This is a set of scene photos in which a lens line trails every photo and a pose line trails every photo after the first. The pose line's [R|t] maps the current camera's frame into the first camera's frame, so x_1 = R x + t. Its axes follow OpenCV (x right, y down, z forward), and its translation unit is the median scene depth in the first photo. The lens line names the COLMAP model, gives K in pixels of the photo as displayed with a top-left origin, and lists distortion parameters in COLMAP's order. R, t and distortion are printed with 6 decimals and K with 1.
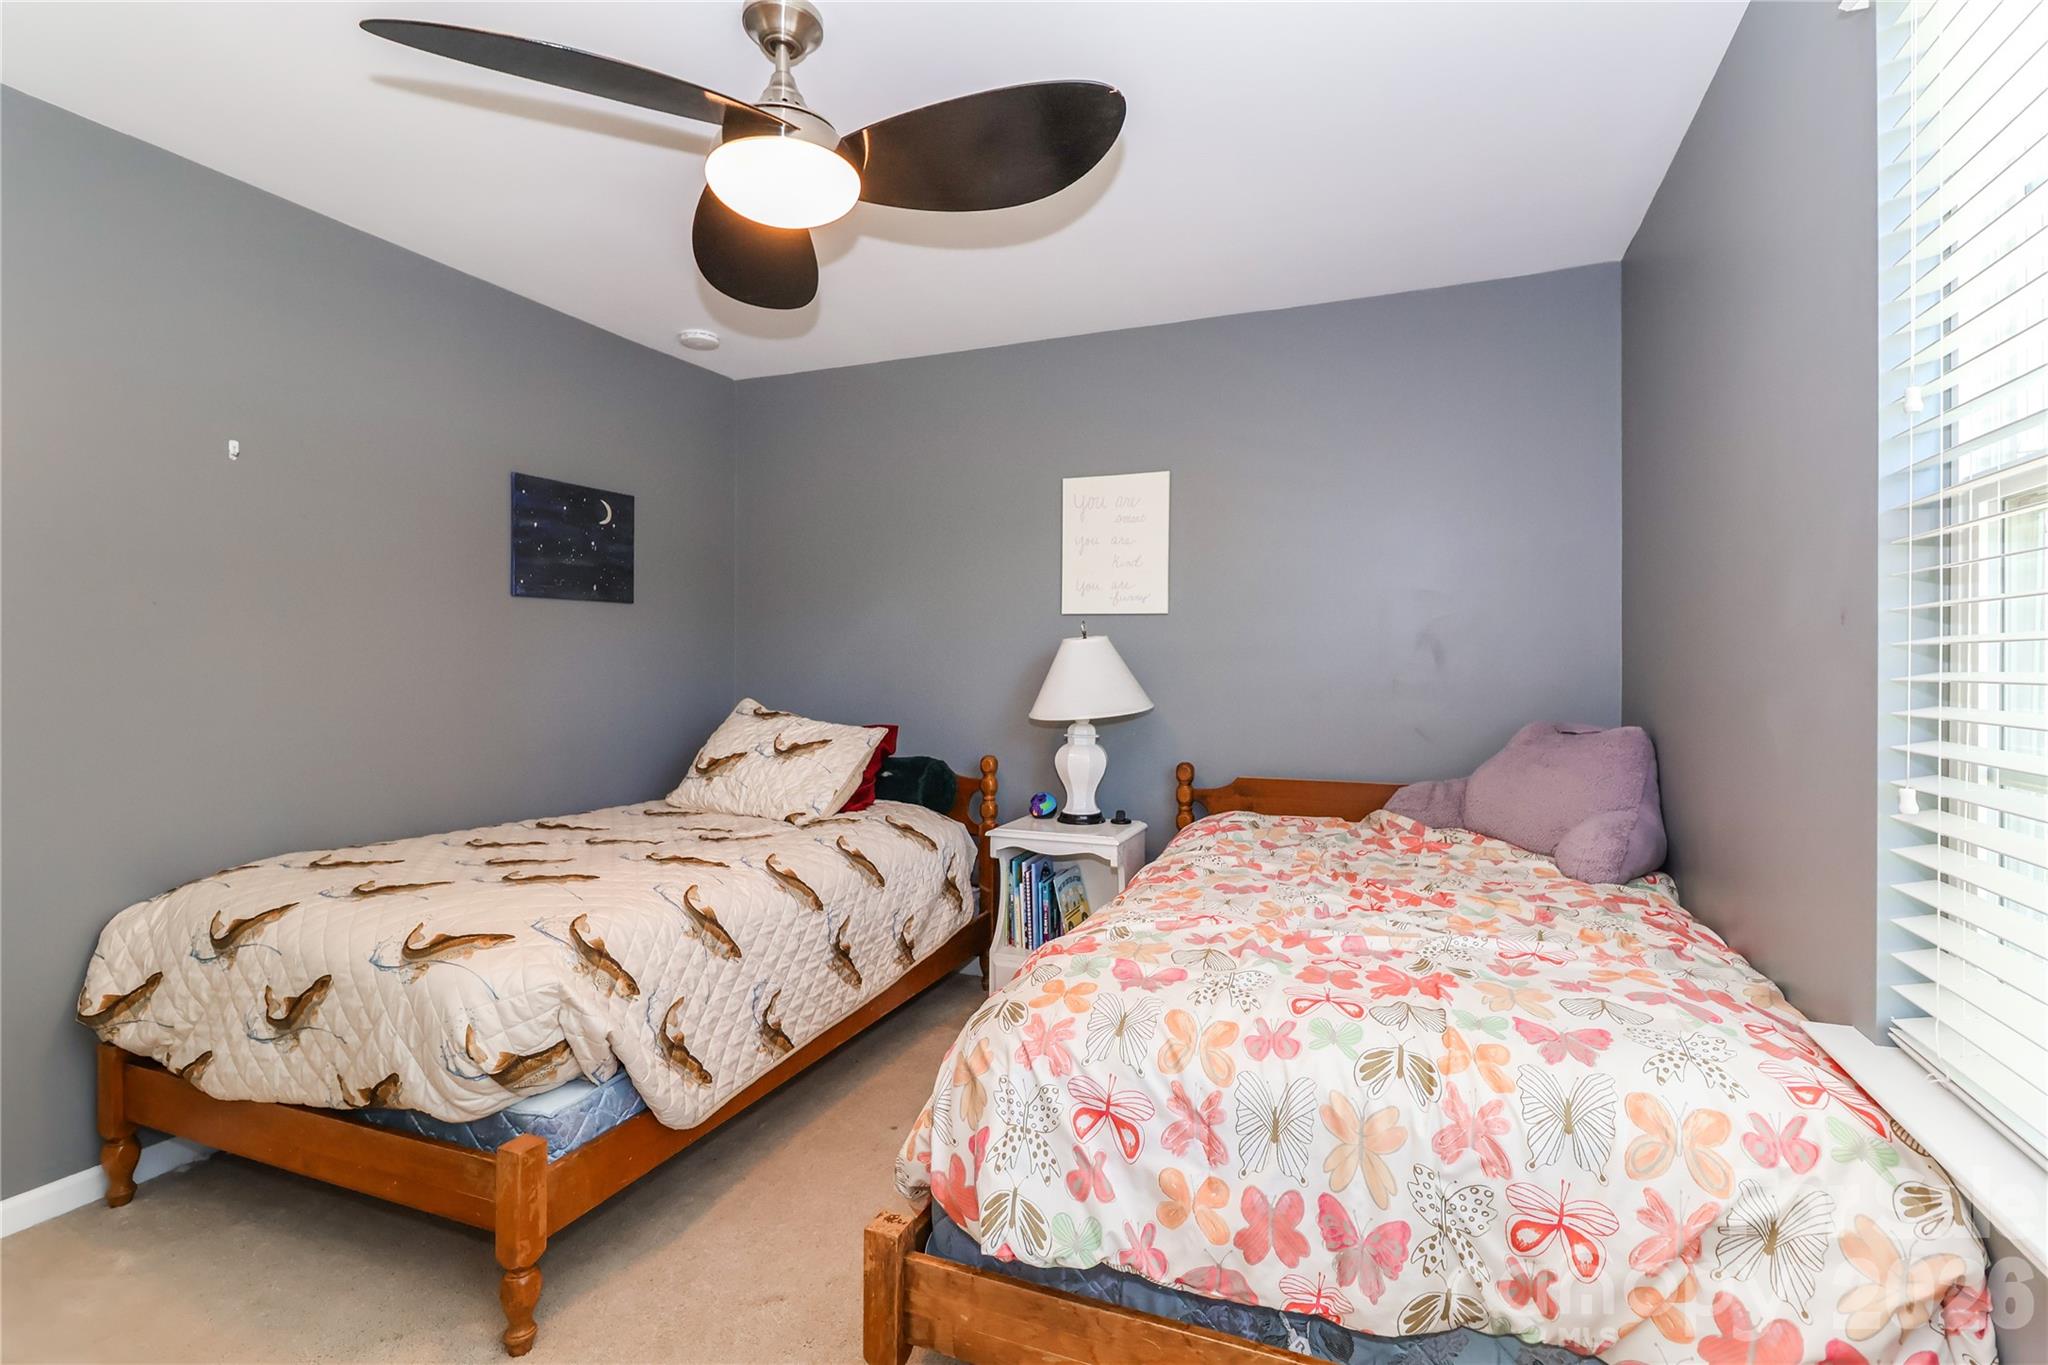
lens RADIAL K [[945.6, 0, 1050.3], [0, 945.6, 652.5], [0, 0, 1]] dist [0.017328, -0.013513]
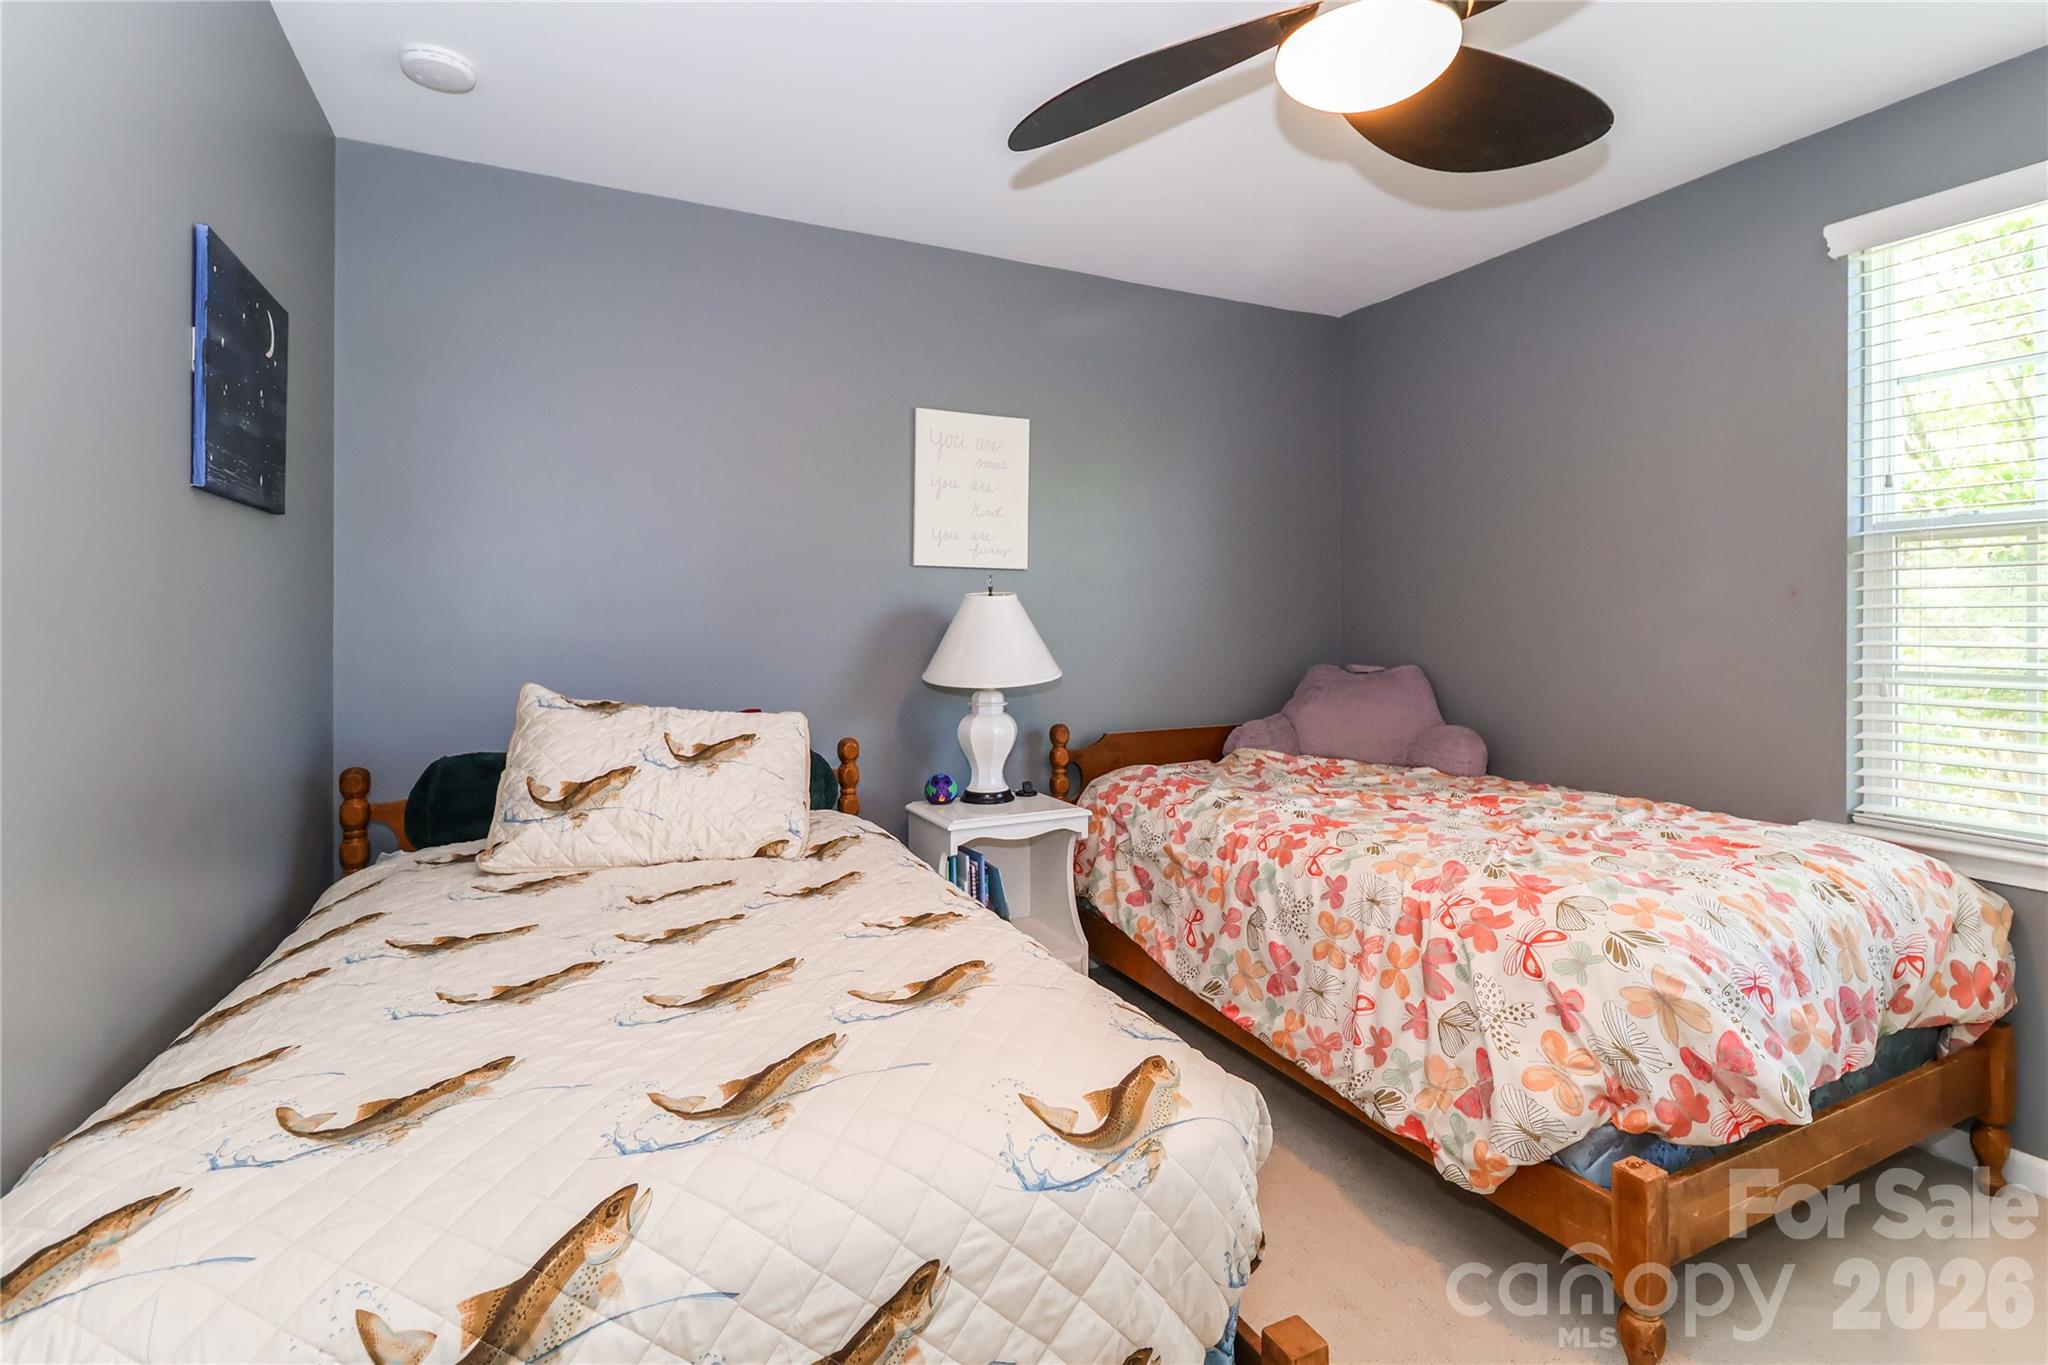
lens RADIAL K [[969.8, 0, 1062.9], [0, 969.8, 622.6], [0, 0, 1]] dist [0.018158, -0.012370]
pose [[0.663781, -0.007070, 0.747893, -0.608820], [-0.002827, 0.999924, 0.011961, 0.000260], [-0.747921, -0.010054, 0.663711, 0.343473]]
